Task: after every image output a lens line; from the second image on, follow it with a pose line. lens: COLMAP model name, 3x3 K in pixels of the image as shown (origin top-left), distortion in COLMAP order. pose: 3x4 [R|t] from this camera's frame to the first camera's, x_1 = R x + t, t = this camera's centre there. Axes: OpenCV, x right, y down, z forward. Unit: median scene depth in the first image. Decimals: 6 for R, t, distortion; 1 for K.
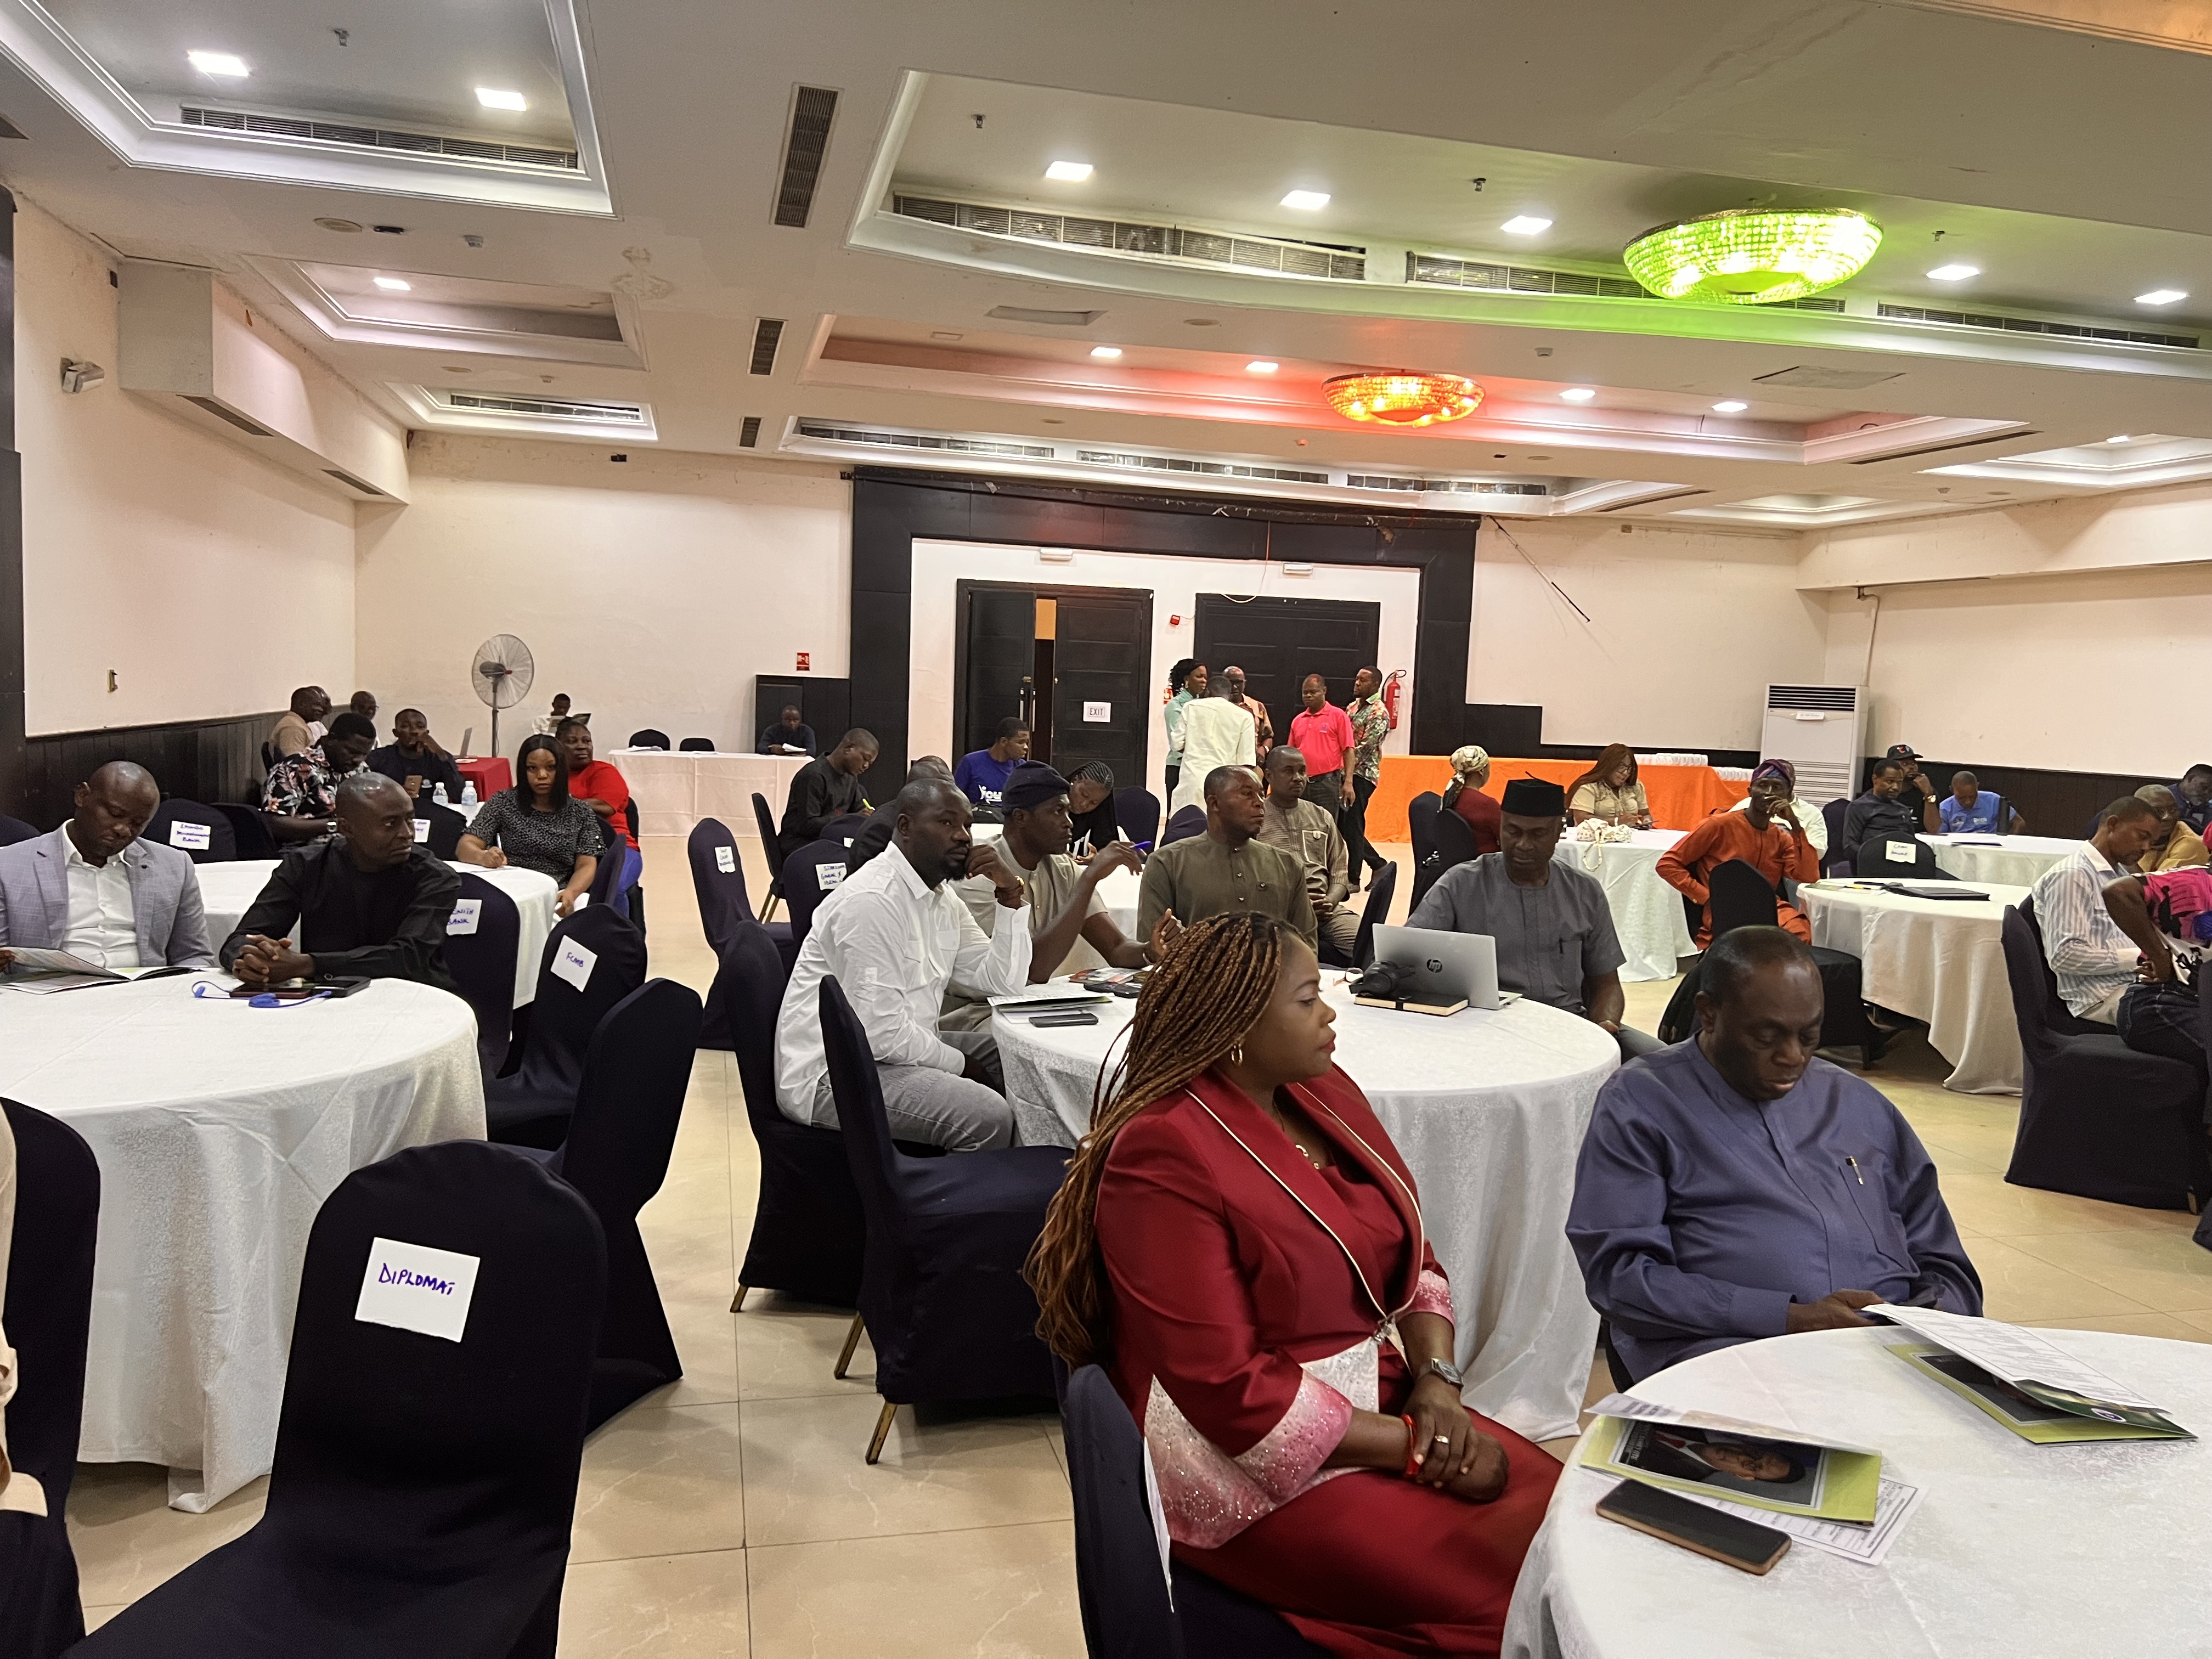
lens RADIAL K [[1674.0, 0, 1106.0], [0, 1674.0, 829.5], [0, 0, 1]] dist [0.068292, -0.075812]
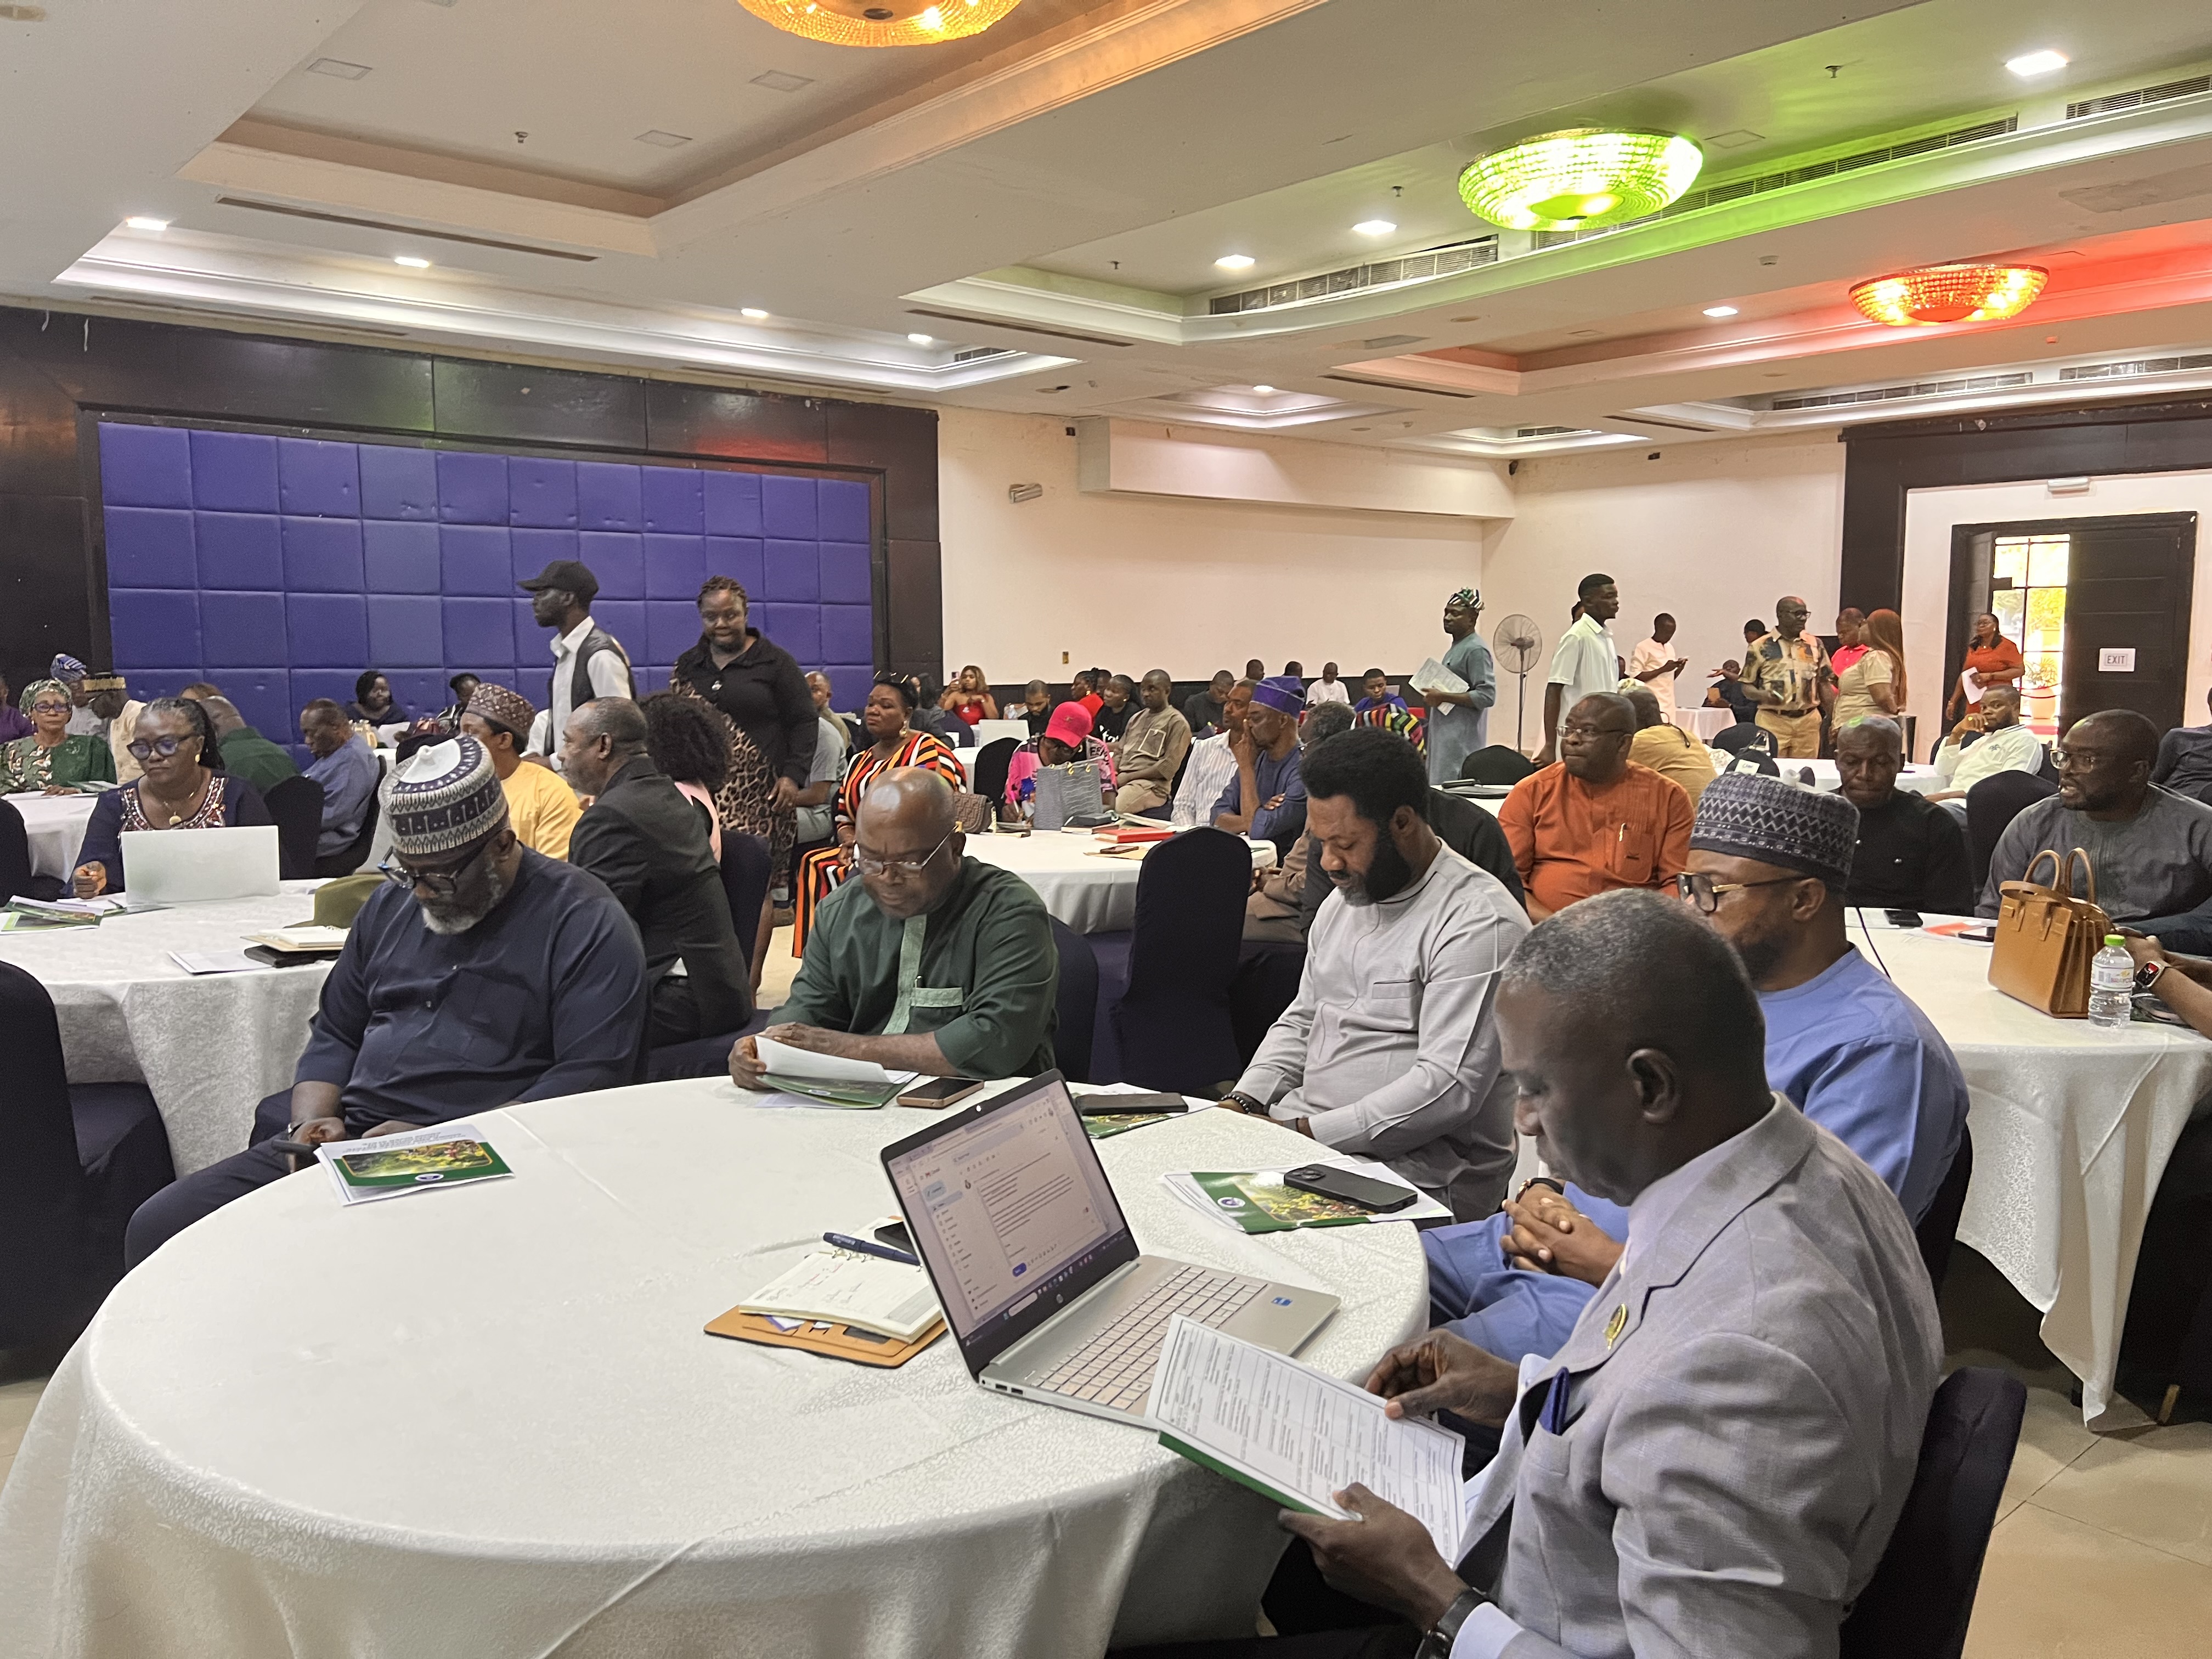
lens RADIAL K [[1674.0, 0, 1106.0], [0, 1674.0, 829.5], [0, 0, 1]] dist [0.068292, -0.075812]
pose [[0.443171, 0.055937, -0.894690, 1.228280], [-0.055992, 0.997830, 0.034651, 0.036941], [0.894687, 0.034739, 0.445341, 0.305856]]
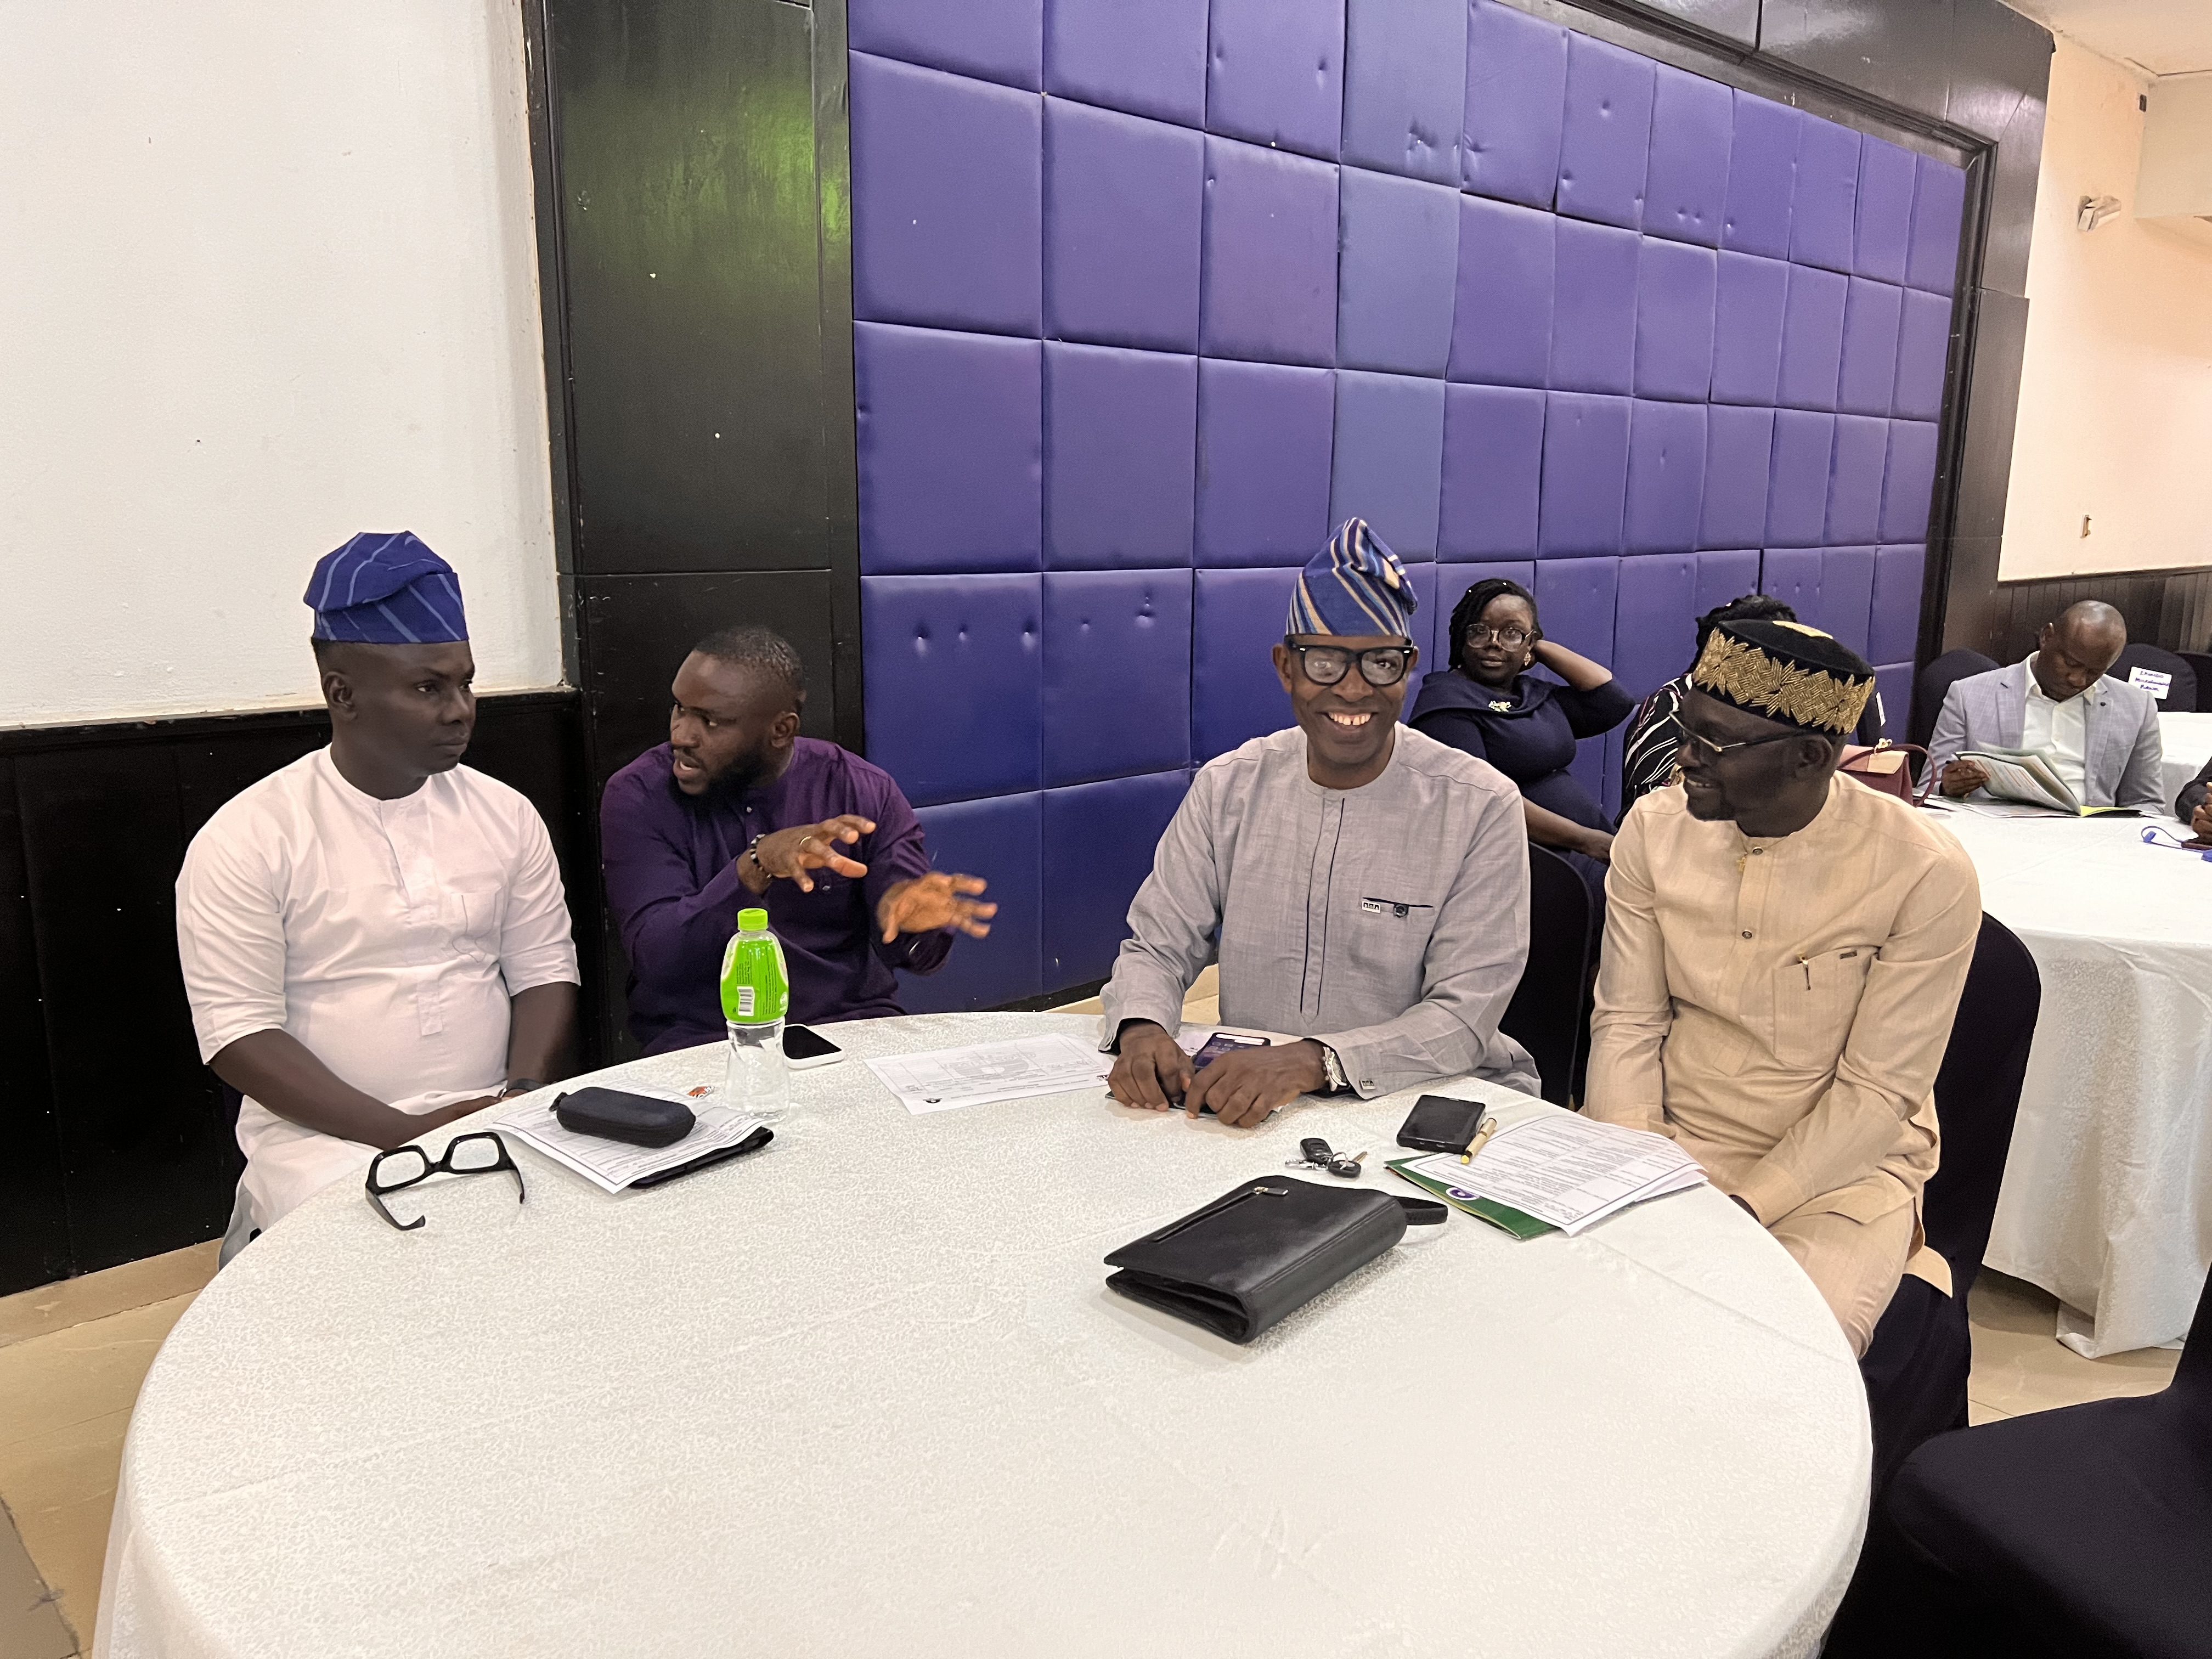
lens RADIAL K [[1674.0, 0, 1106.0], [0, 1674.0, 829.5], [0, 0, 1]] dist [0.068292, -0.075812]
pose [[0.502346, 0.135505, -0.853983, -0.009190], [-0.058661, 0.990710, 0.122693, 0.005636], [0.862675, -0.011539, 0.505628, 0.008017]]
